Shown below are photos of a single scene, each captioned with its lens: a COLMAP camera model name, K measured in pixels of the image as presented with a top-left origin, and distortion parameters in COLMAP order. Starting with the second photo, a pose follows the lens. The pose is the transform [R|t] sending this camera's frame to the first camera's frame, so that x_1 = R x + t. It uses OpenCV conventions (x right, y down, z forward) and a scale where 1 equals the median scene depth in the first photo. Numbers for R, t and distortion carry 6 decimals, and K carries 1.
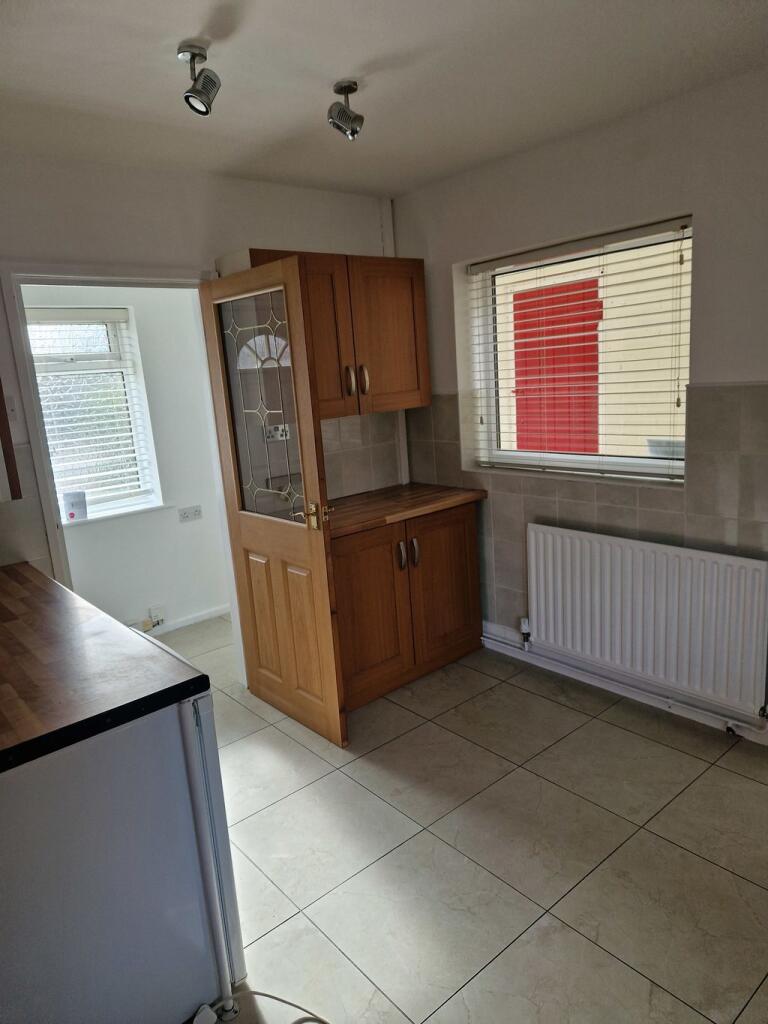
lens RADIAL K [[687.8, 0, 386.3], [0, 687.8, 507.6], [0, 0, 1]] dist [0.044685, -0.033787]
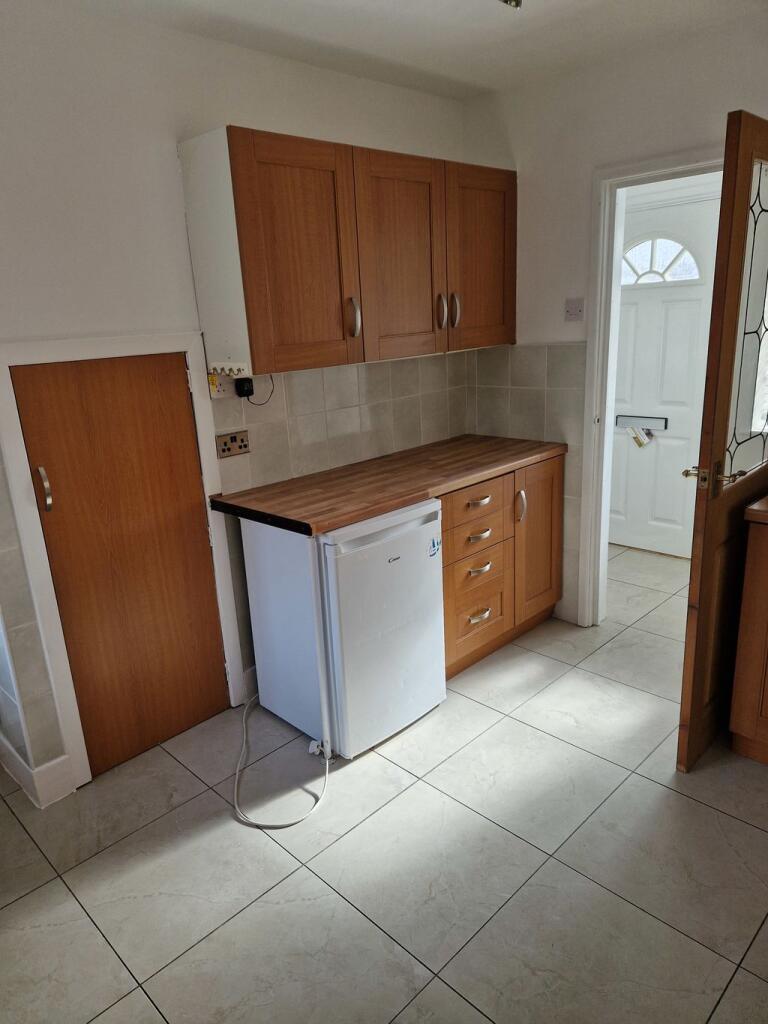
lens RADIAL K [[687.8, 0, 388.5], [0, 687.8, 515.0], [0, 0, 1]] dist [0.044685, -0.033787]
pose [[0.087402, 0.347657, -0.933539, 0.719244], [-0.179445, 0.927291, 0.328529, -0.174669], [0.979878, 0.138805, 0.143432, 0.658999]]
